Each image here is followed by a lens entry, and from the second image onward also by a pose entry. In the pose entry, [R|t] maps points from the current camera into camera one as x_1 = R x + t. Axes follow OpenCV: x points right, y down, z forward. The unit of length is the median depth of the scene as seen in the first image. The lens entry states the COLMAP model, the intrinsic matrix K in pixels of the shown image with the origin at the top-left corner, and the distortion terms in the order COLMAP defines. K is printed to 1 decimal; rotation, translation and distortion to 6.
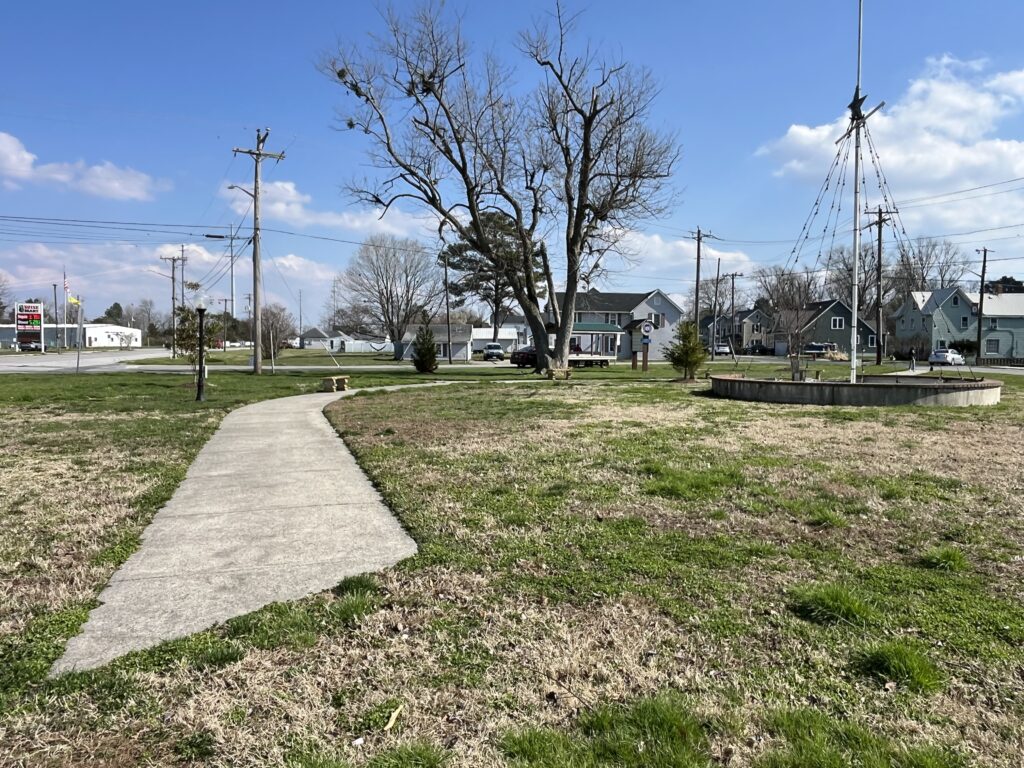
lens RADIAL K [[762.7, 0, 512.0], [0, 762.7, 384.0], [0, 0, 1]] dist [0.004738, 0.000616]
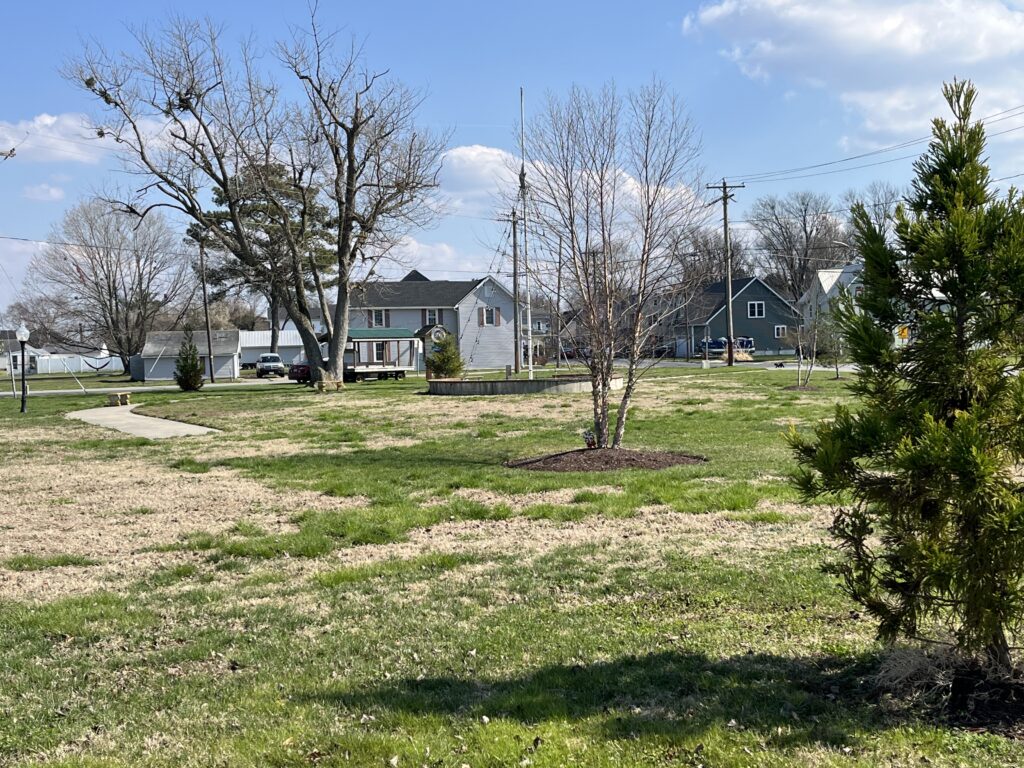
lens RADIAL K [[1293.0, 0, 512.0], [0, 1293.0, 384.0], [0, 0, 1]] dist [0.150334, -0.397637]
pose [[0.987620, -0.035696, 0.152750, 0.034097], [0.039362, 0.999003, -0.021045, 0.027123], [-0.151847, 0.026797, 0.988041, -0.668505]]
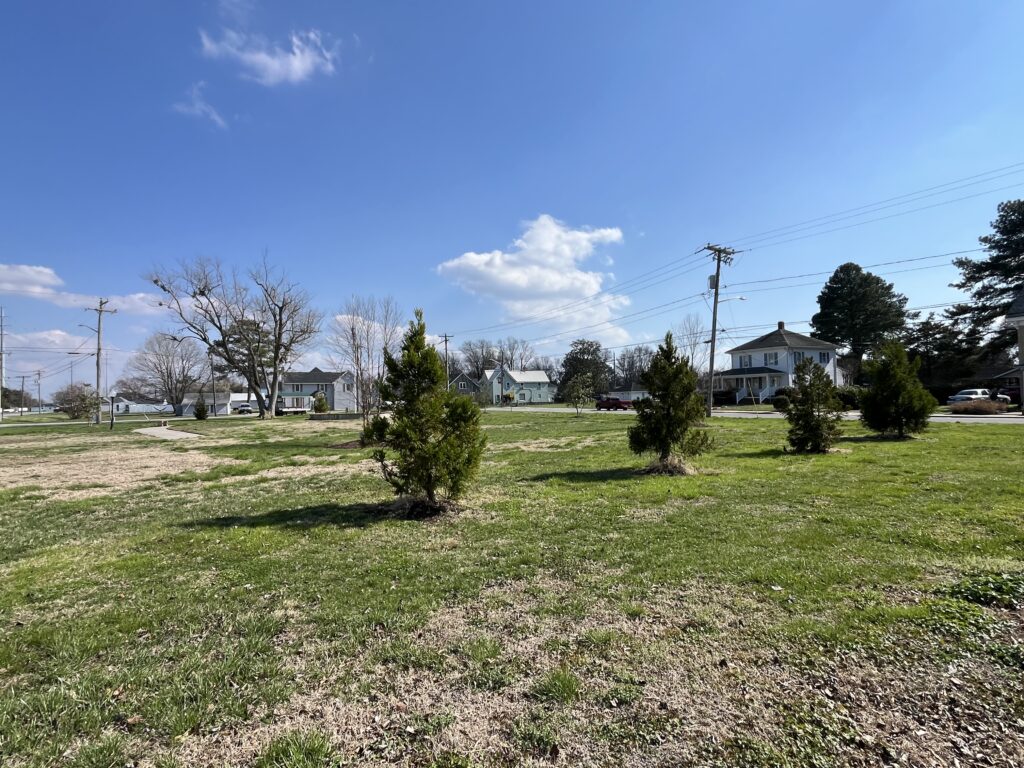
lens RADIAL K [[536.5, 0, 512.0], [0, 536.5, 384.0], [0, 0, 1]] dist [-0.003502, -0.000606]
pose [[0.911802, -0.017382, 0.410261, 0.063873], [0.050079, 0.996353, -0.069086, 0.032882], [-0.407564, 0.083538, 0.909347, -0.716830]]
